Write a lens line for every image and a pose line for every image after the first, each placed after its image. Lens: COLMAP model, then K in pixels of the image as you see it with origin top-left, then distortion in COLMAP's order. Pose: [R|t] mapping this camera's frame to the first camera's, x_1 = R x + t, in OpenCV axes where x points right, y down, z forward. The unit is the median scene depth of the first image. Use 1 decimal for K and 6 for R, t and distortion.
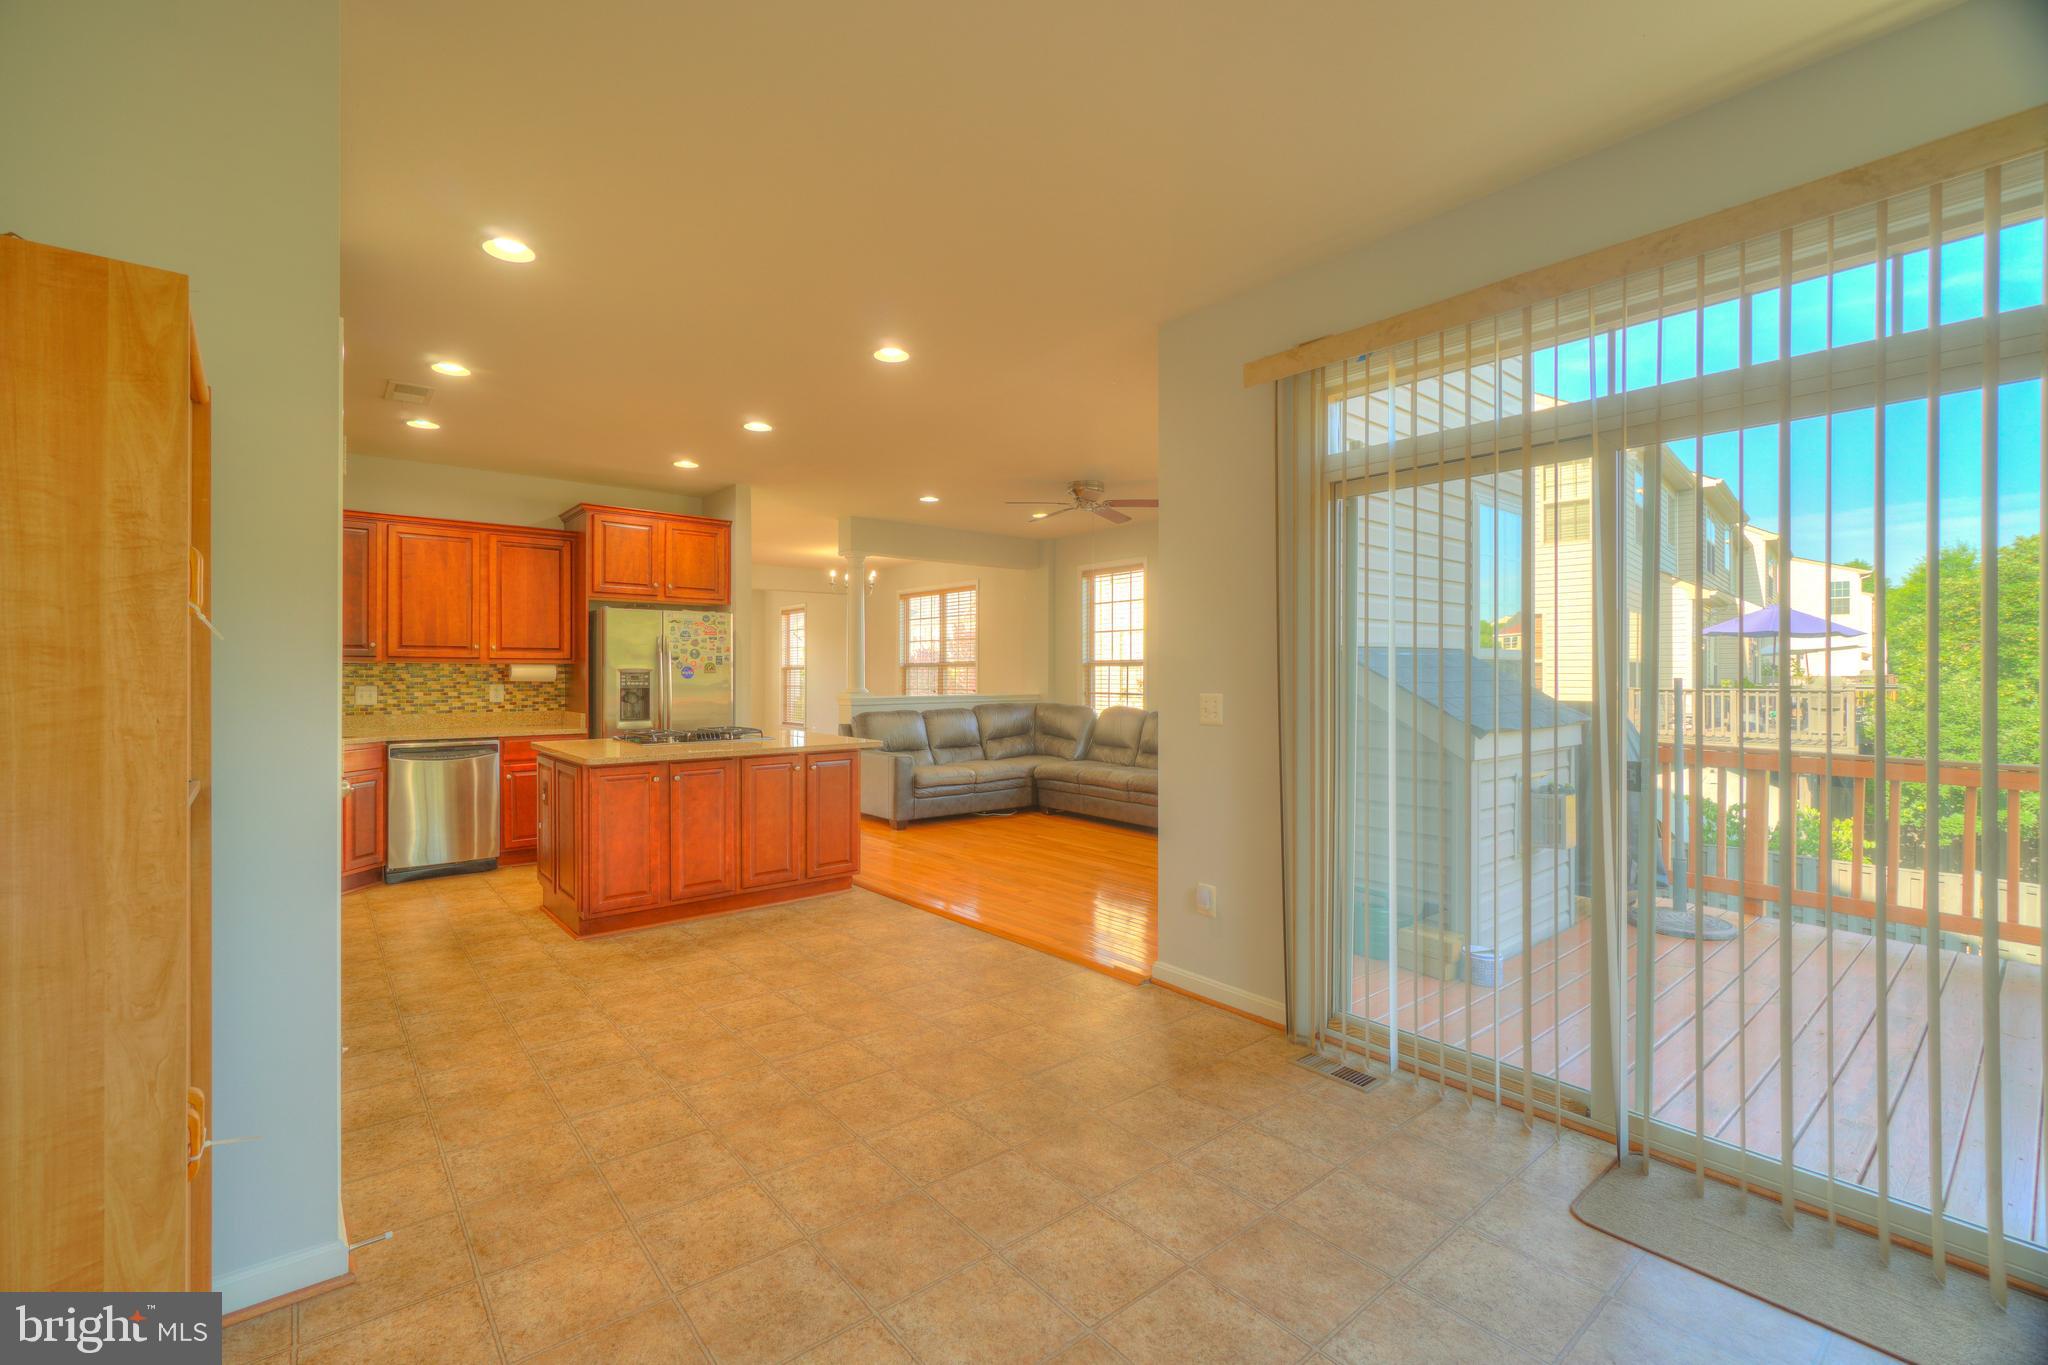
lens RADIAL K [[882.3, 0, 1003.0], [0, 882.3, 674.8], [0, 0, 1]] dist [-0.000634, -0.000066]
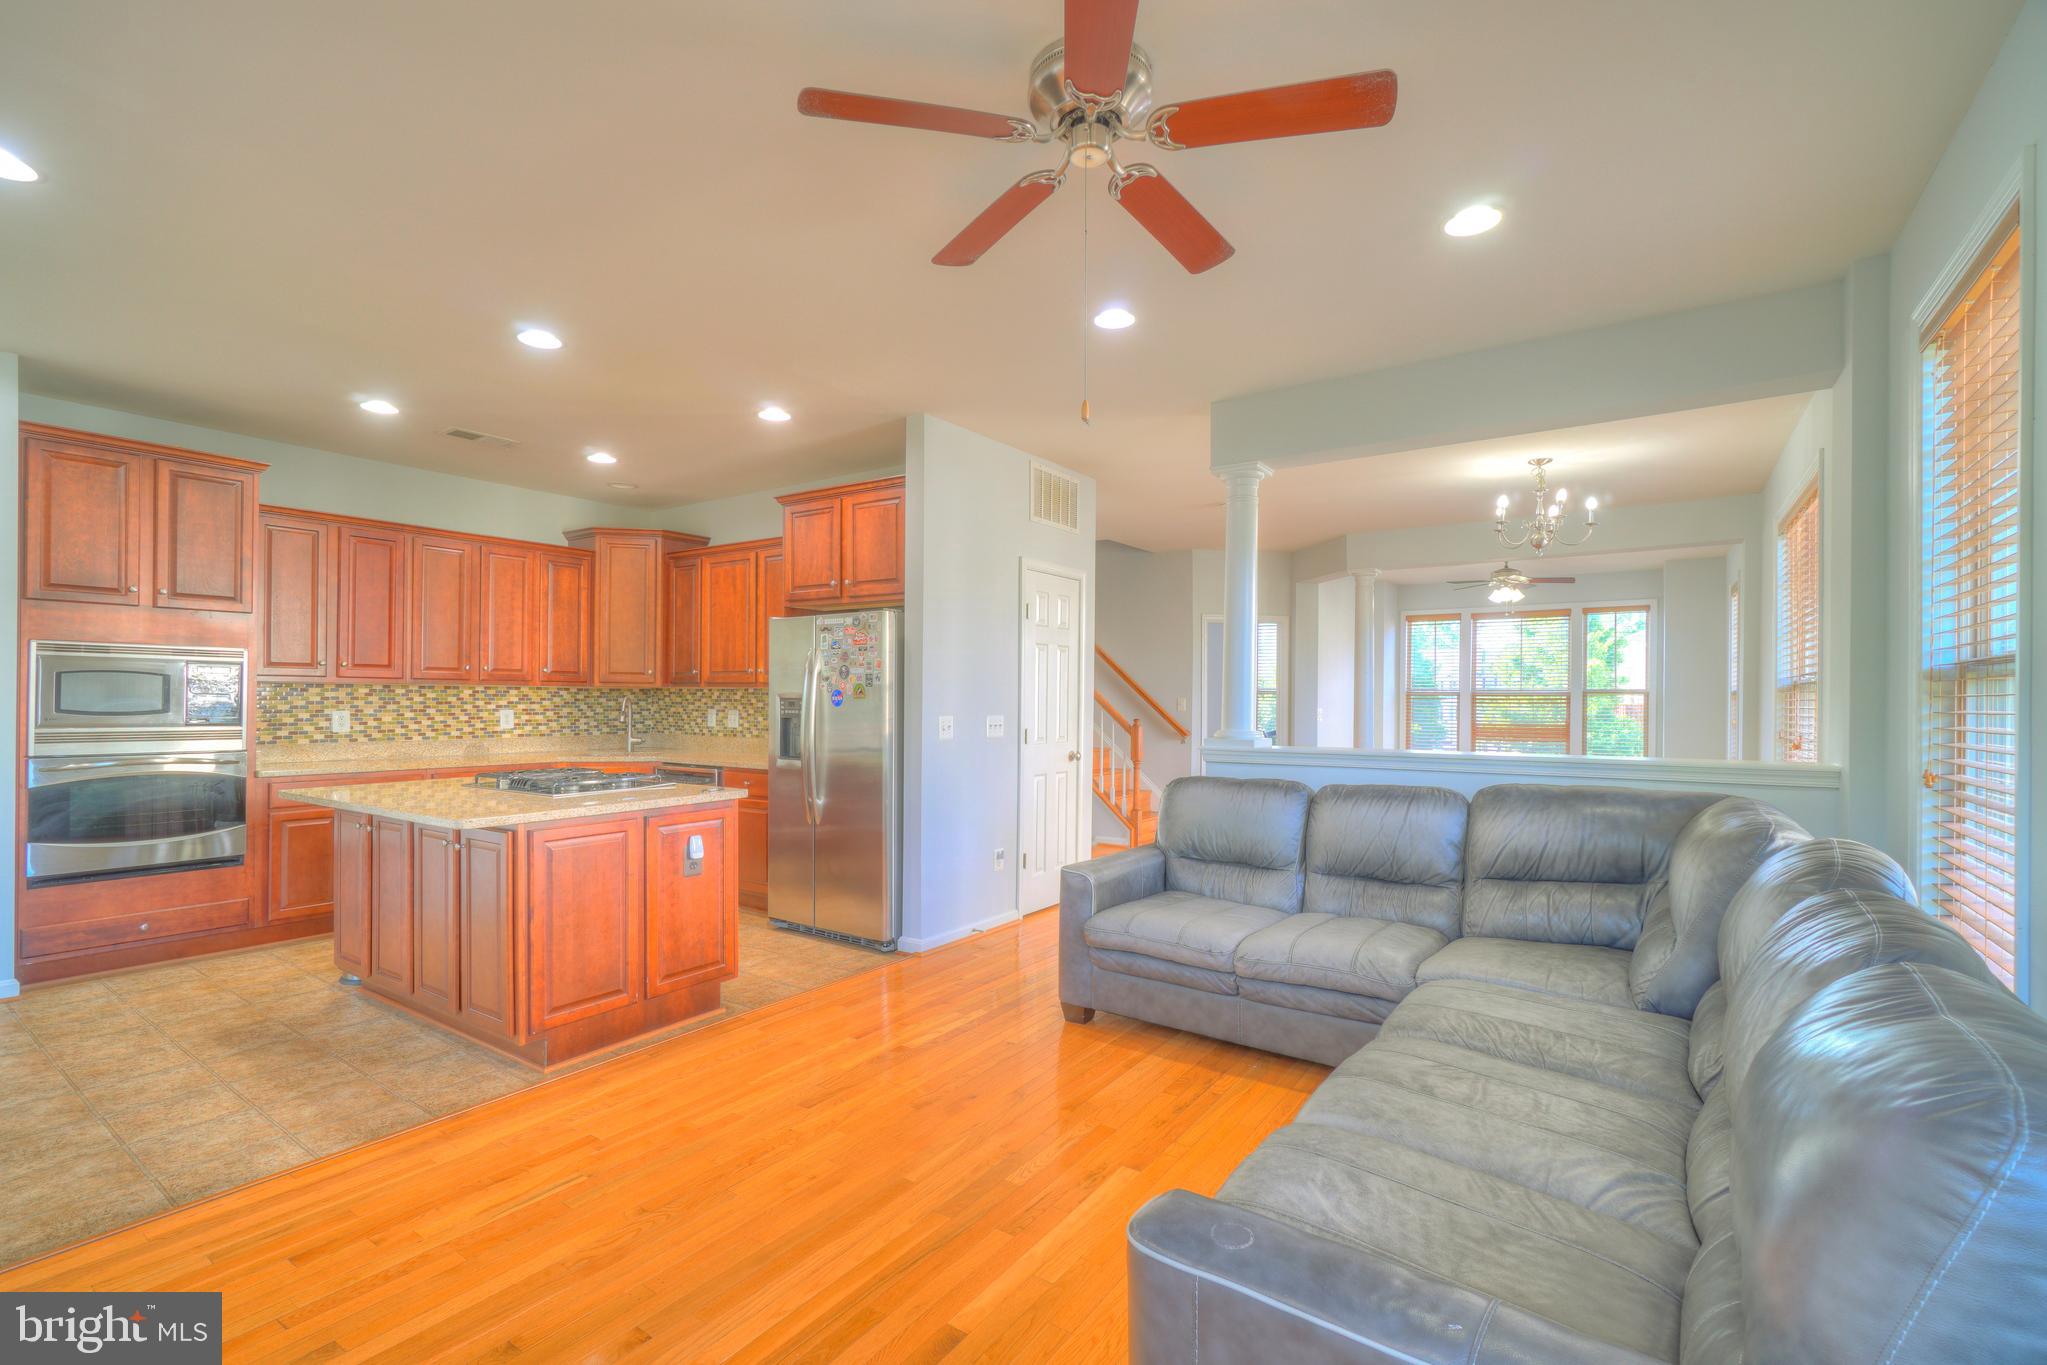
lens RADIAL K [[916.1, 0, 1015.2], [0, 916.1, 696.4], [0, 0, 1]] dist [-0.002081, 0.000709]
pose [[0.269879, -0.000539, -0.962894, 0.330427], [-0.006222, 0.999978, -0.002303, -0.002450], [0.962874, 0.006613, 0.269869, 0.756264]]
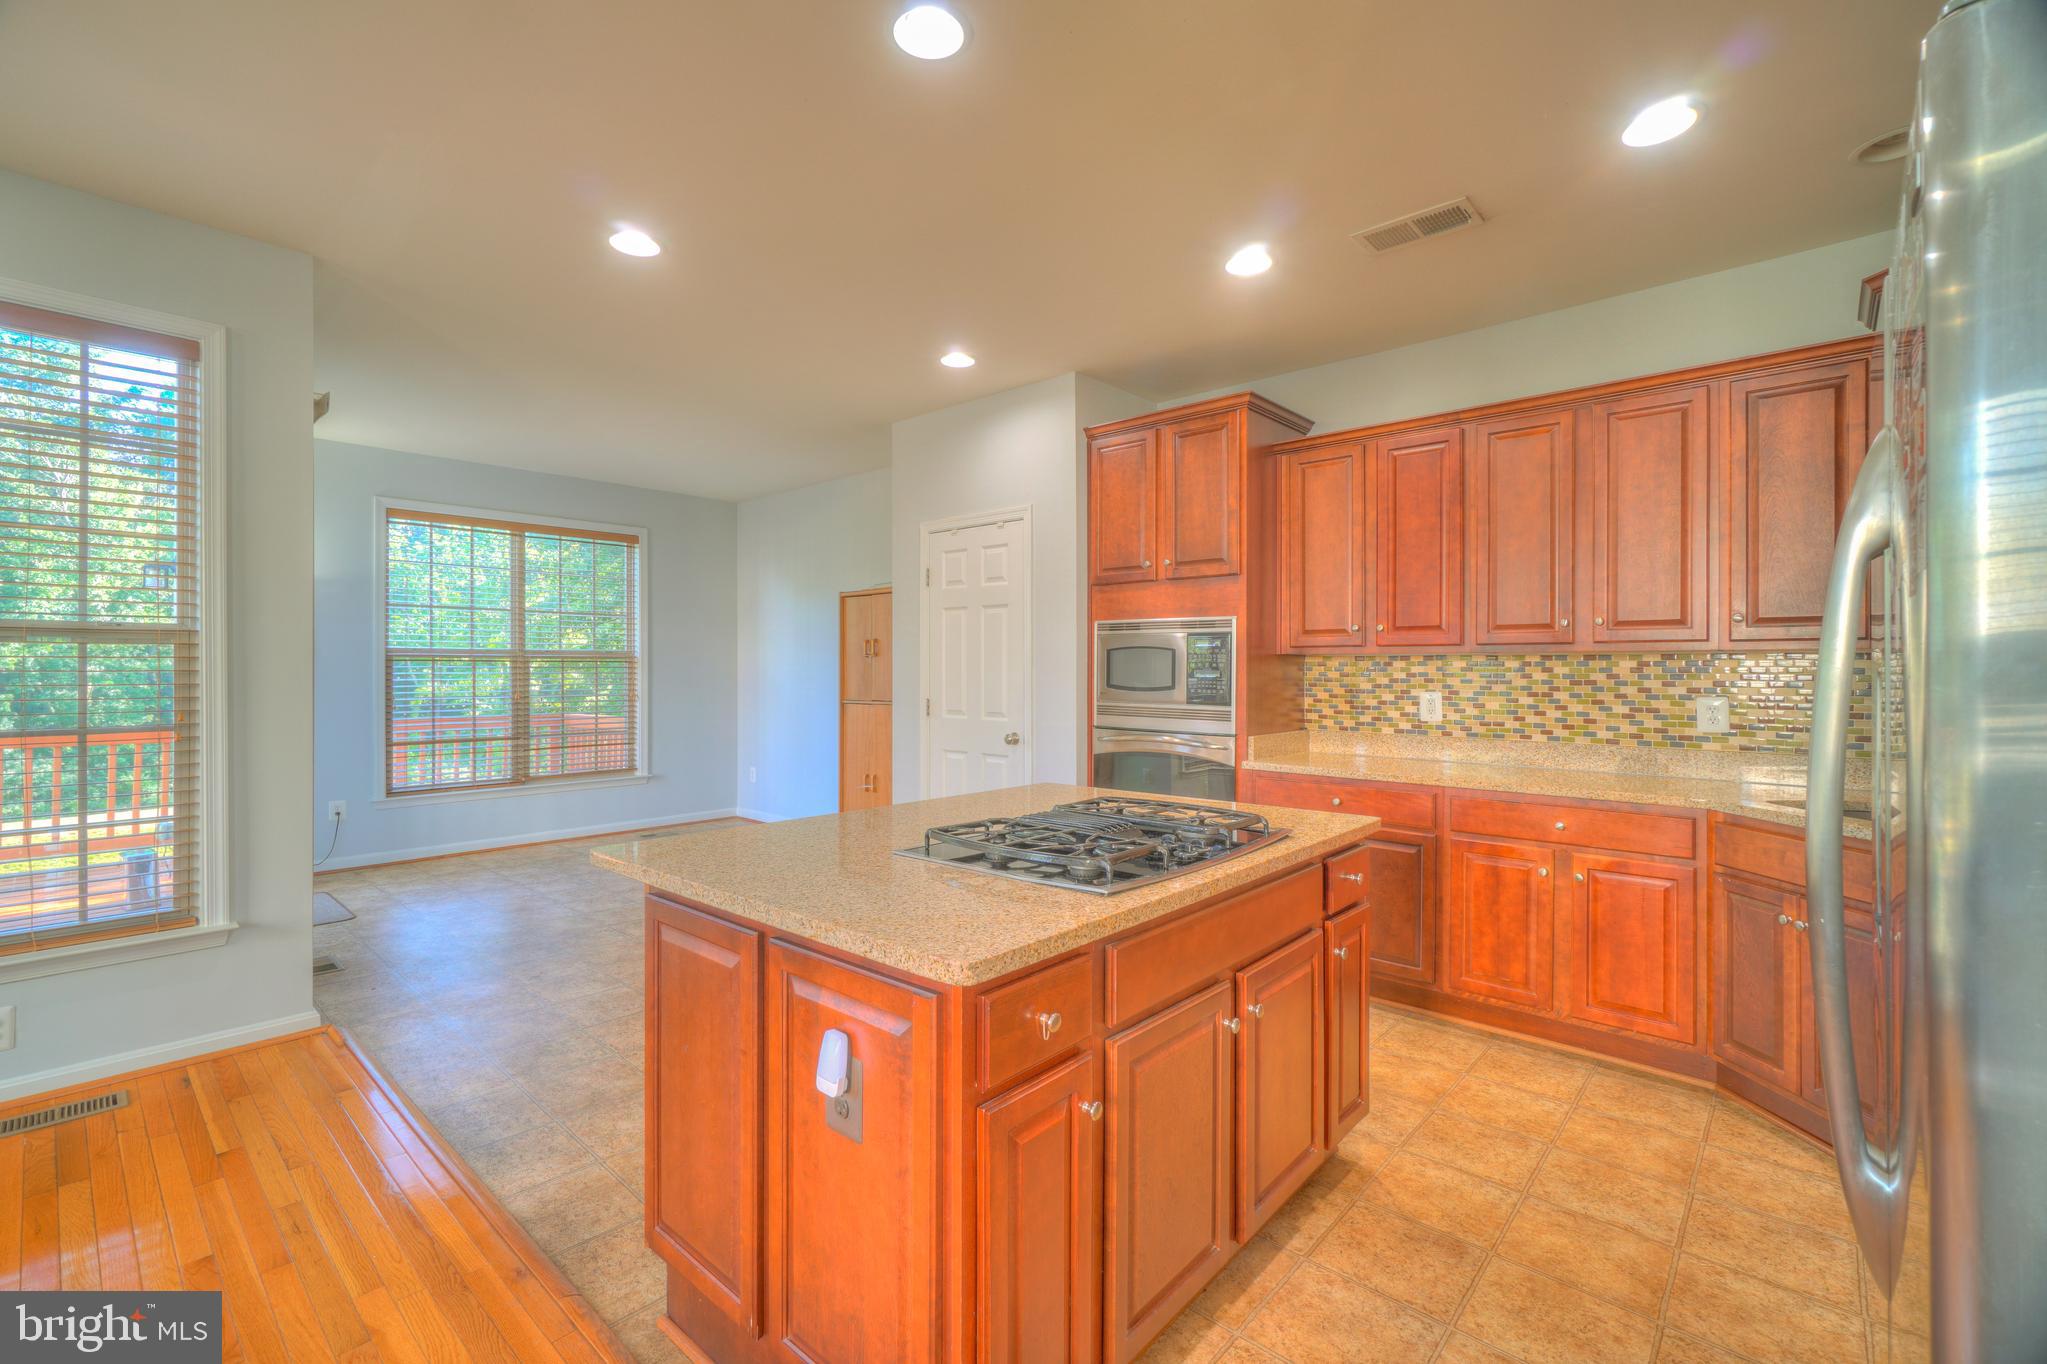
lens RADIAL K [[881.9, 0, 1002.5], [0, 881.9, 674.3], [0, 0, 1]] dist [-0.000634, -0.000066]
pose [[-0.989575, -0.002598, -0.143993, -0.164876], [-0.003335, 0.999983, 0.004877, -0.001388], [0.143978, 0.005306, -0.989567, 0.897949]]
